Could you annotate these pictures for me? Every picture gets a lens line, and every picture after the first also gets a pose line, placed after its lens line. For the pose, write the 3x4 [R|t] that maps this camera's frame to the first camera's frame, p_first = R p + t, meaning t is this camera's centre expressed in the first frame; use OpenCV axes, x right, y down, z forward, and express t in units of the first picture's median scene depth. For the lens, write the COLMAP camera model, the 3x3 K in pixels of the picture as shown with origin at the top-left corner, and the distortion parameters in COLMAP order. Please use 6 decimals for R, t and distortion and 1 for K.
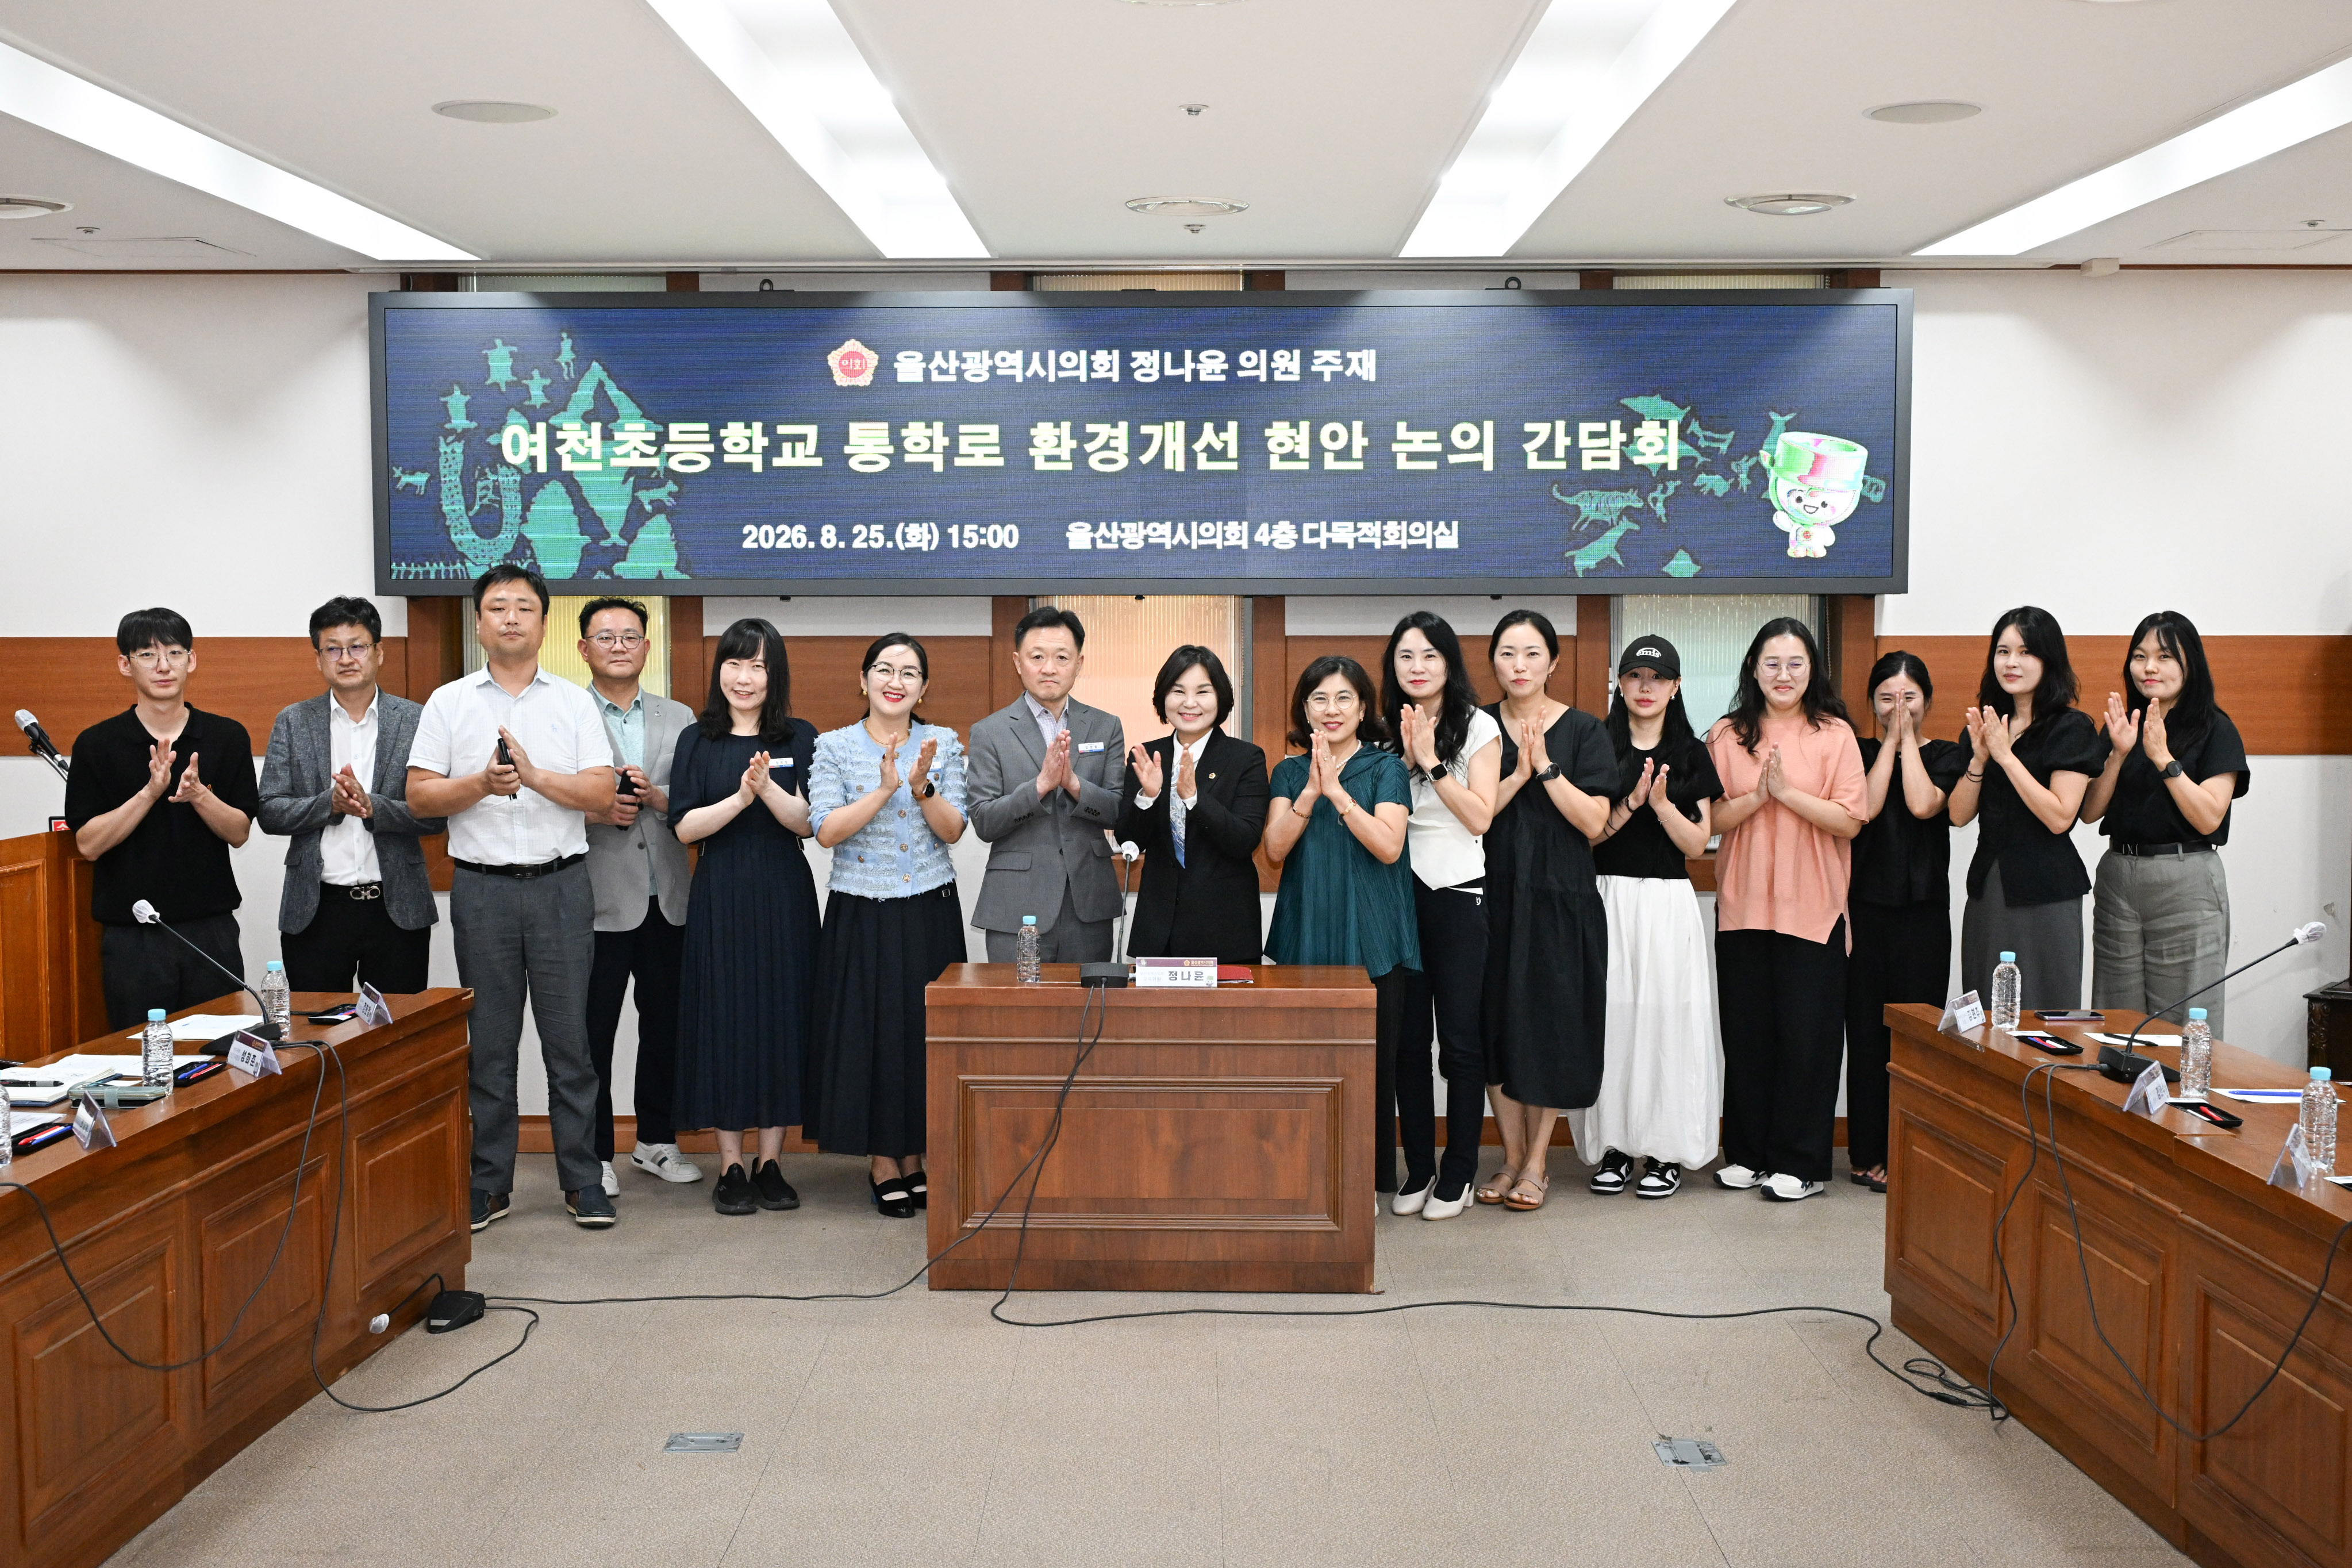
lens RADIAL K [[2796.0, 0, 1164.1], [0, 2796.0, 794.0], [0, 0, 1]] dist [0.008043, 0.000585]
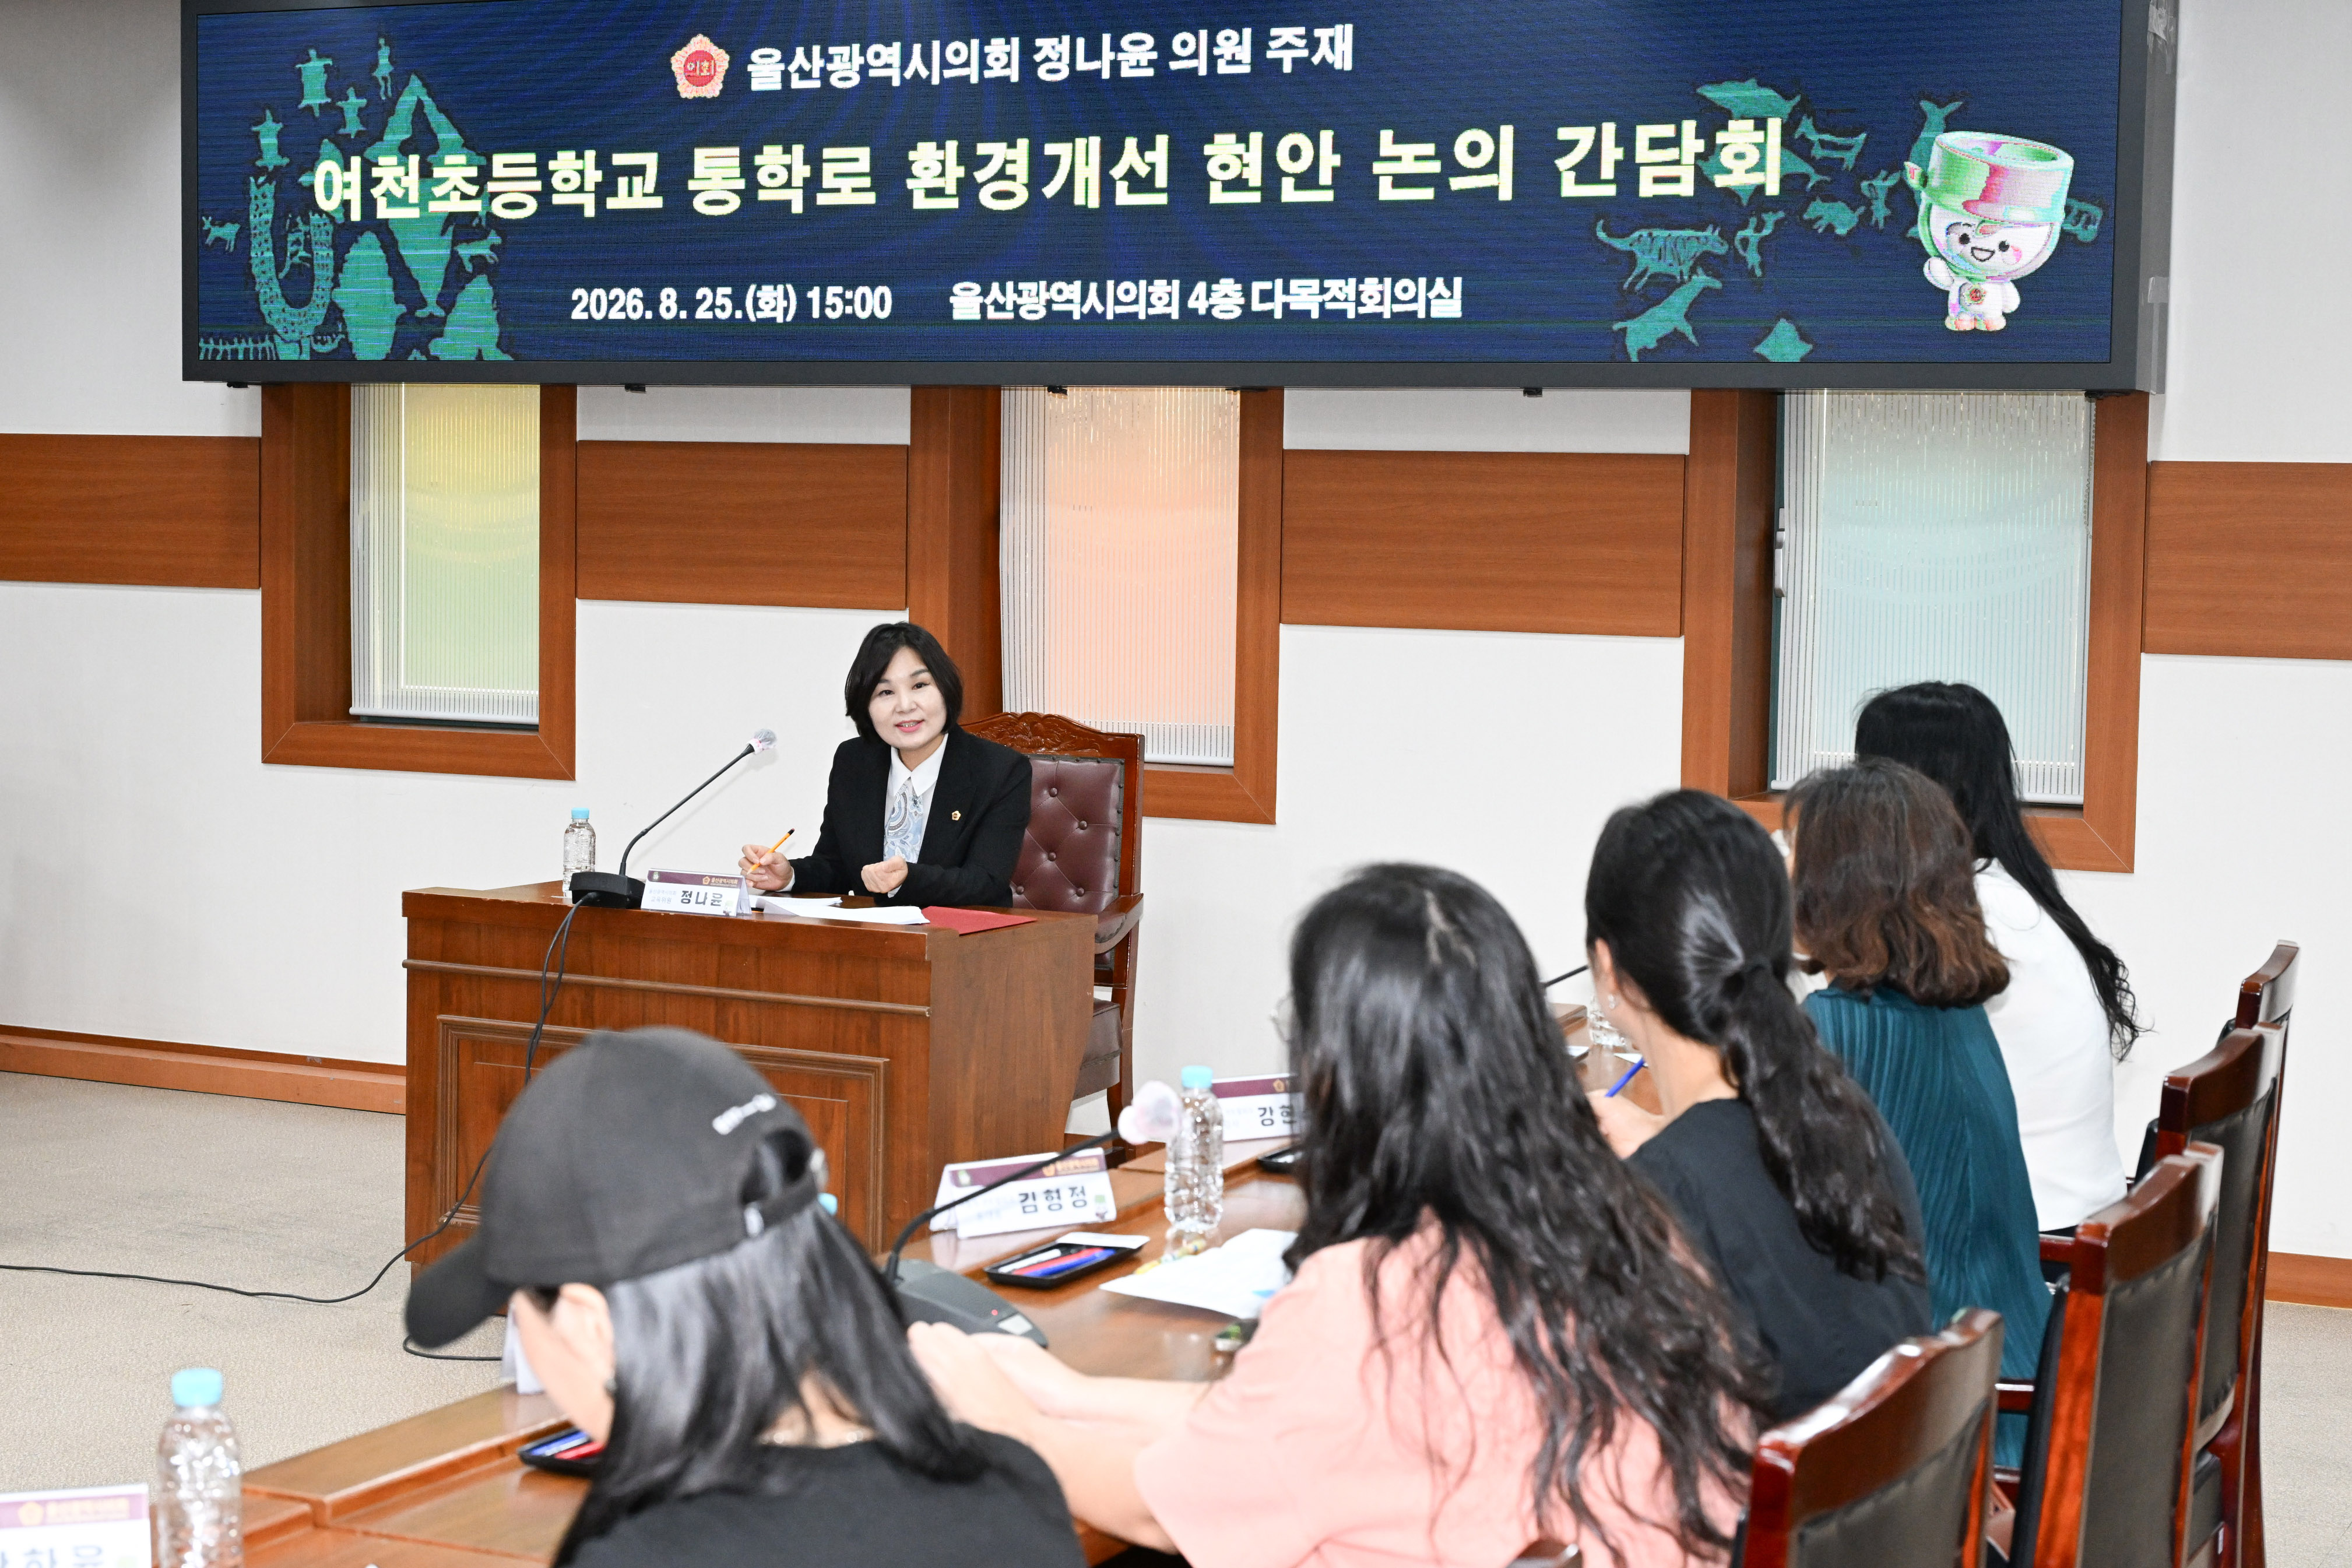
lens RADIAL K [[3942.1, 0, 1146.8], [0, 3942.1, 750.4], [0, 0, 1]] dist [0.013176, -0.051411]
pose [[0.898558, 0.045972, -0.436440, 0.454067], [-0.048390, 0.998813, 0.005583, 0.013697], [0.436179, 0.016102, 0.899716, 0.122493]]
